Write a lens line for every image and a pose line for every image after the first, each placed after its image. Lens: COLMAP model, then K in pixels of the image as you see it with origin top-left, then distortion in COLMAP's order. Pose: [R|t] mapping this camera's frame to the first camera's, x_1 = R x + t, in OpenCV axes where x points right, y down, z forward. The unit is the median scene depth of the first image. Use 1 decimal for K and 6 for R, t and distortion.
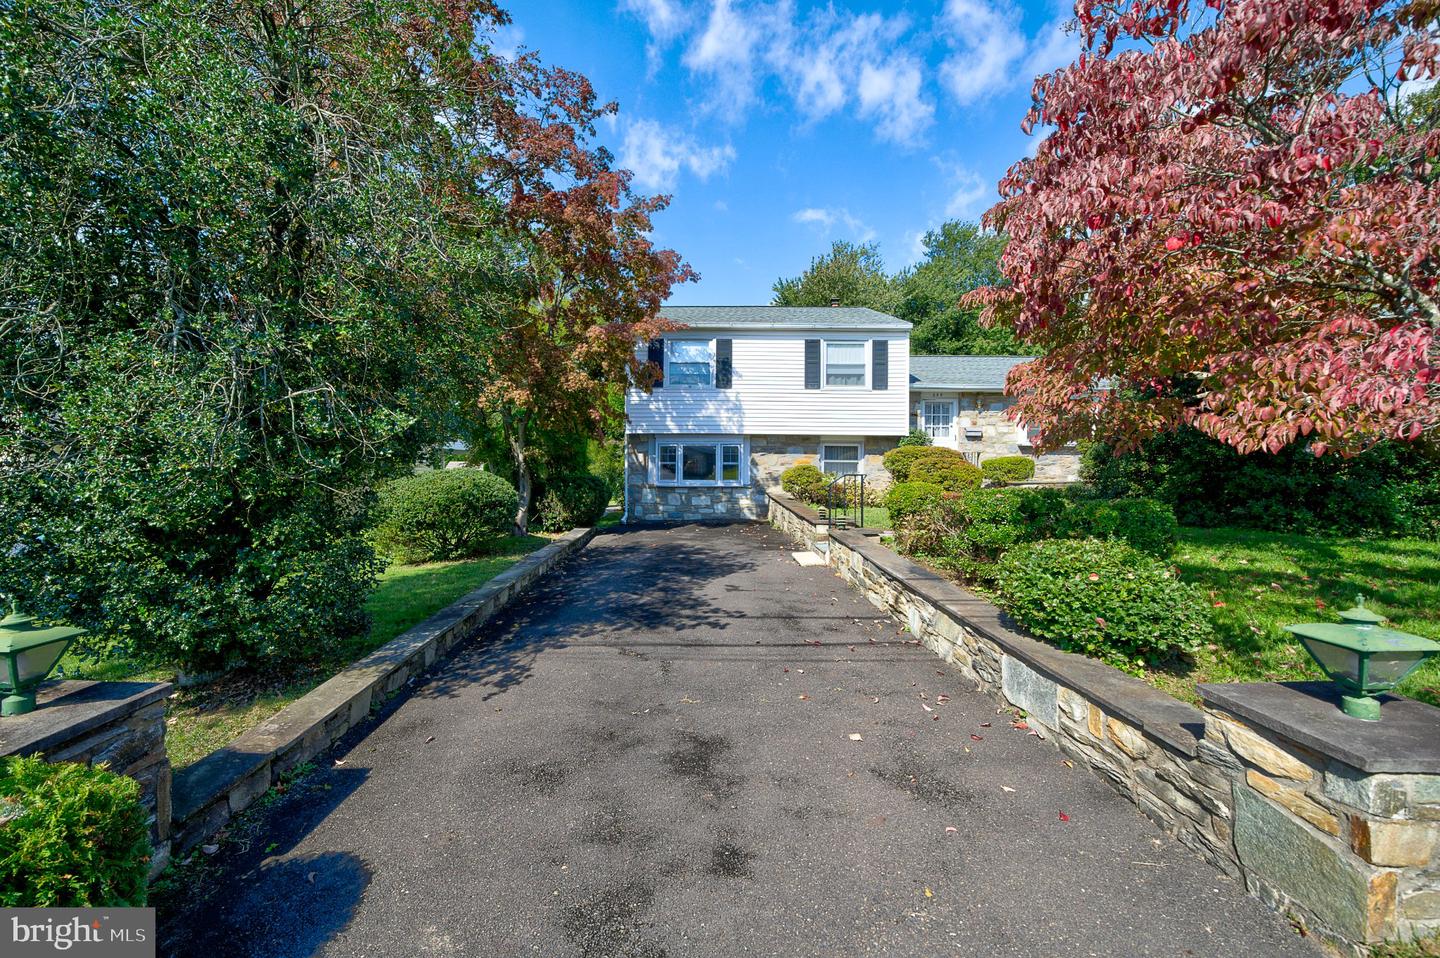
lens RADIAL K [[584.9, 0, 720.0], [0, 584.9, 479.0], [0, 0, 1]] dist [-0.030209, -0.000006]
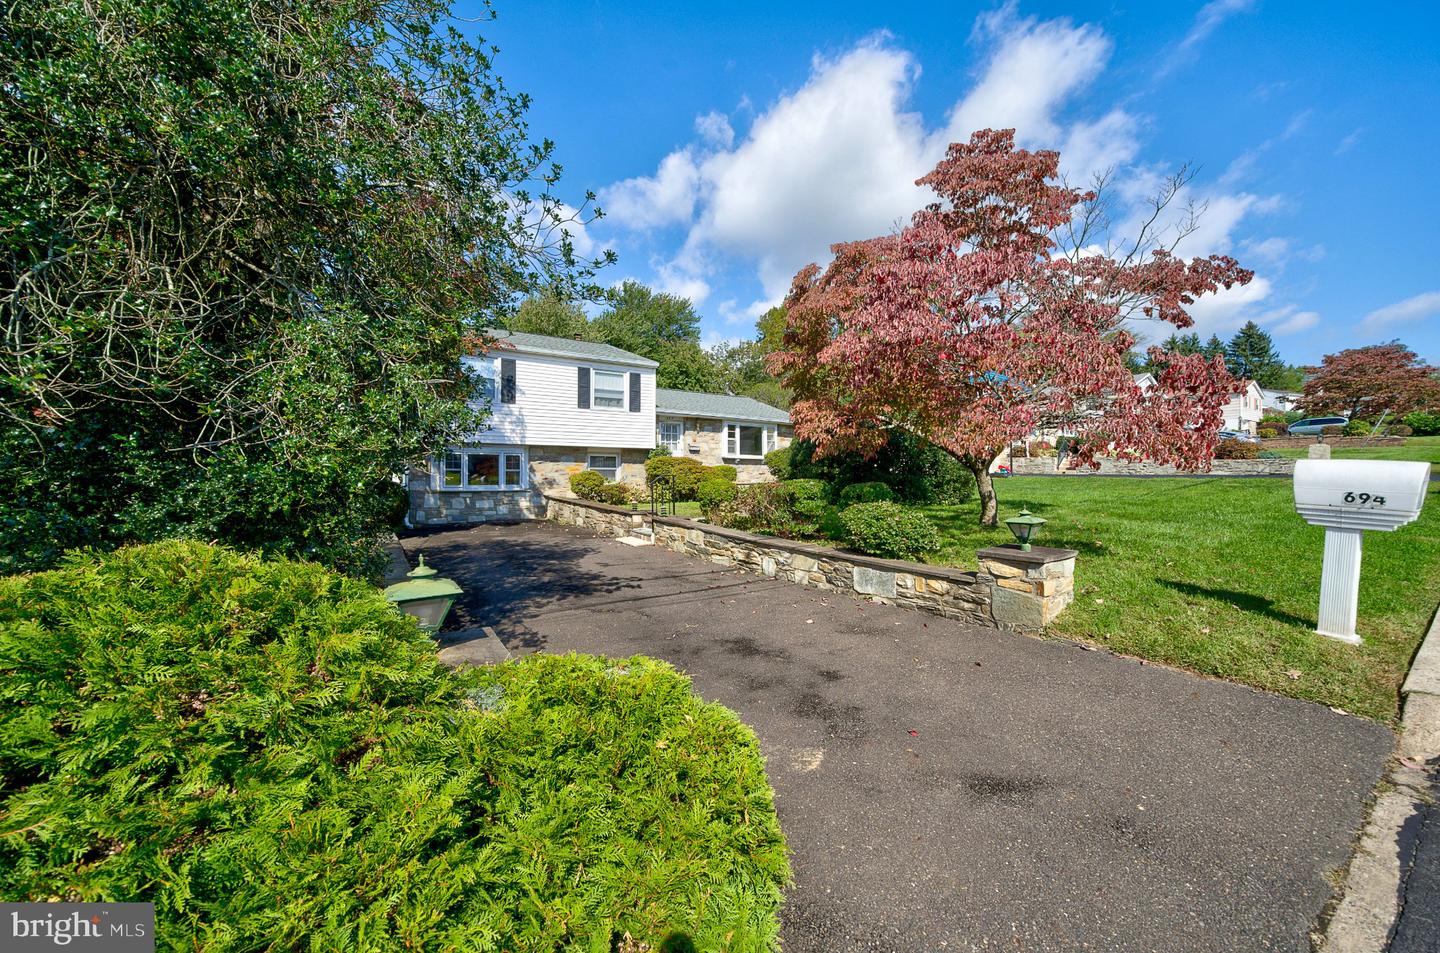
lens RADIAL K [[509.2, 0, 720.0], [0, 509.2, 476.5], [0, 0, 1]] dist [-0.096267, 0.000014]
pose [[0.831925, -0.005801, 0.554858, -0.187418], [0.018728, 0.999669, -0.017628, 0.010764], [-0.554572, 0.025057, 0.831758, -0.019779]]
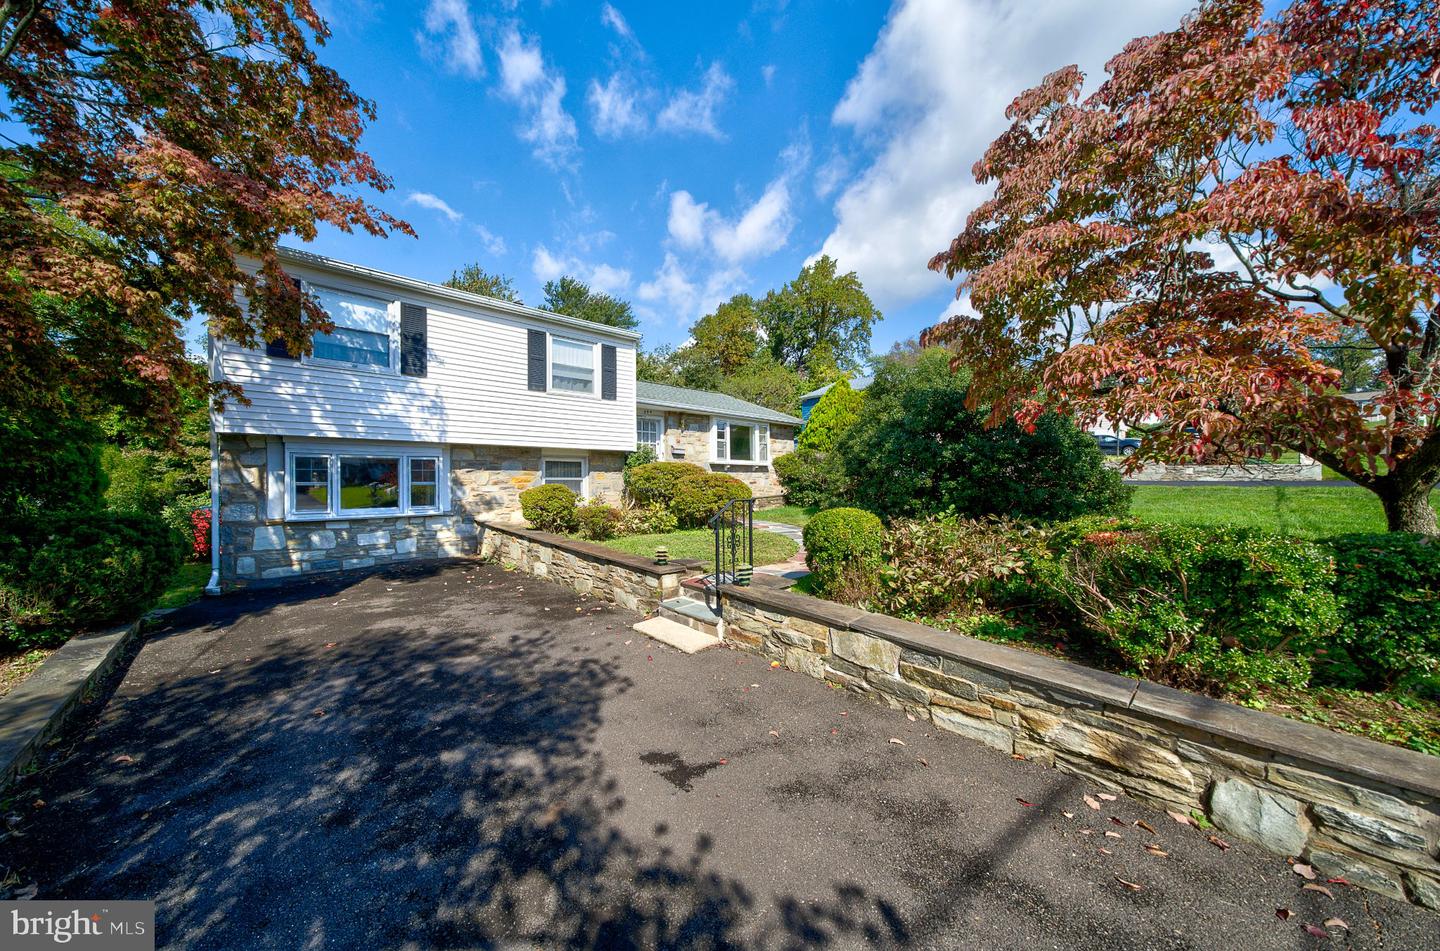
lens RADIAL K [[472.5, 0, 683.5], [0, 472.5, 481.9], [0, 0, 1]] dist [0.000118, 0.008051]
pose [[0.780957, -0.011038, 0.624487, -0.096739], [0.026222, 0.999542, -0.015125, -0.011052], [-0.624034, 0.028188, 0.780889, 0.359526]]
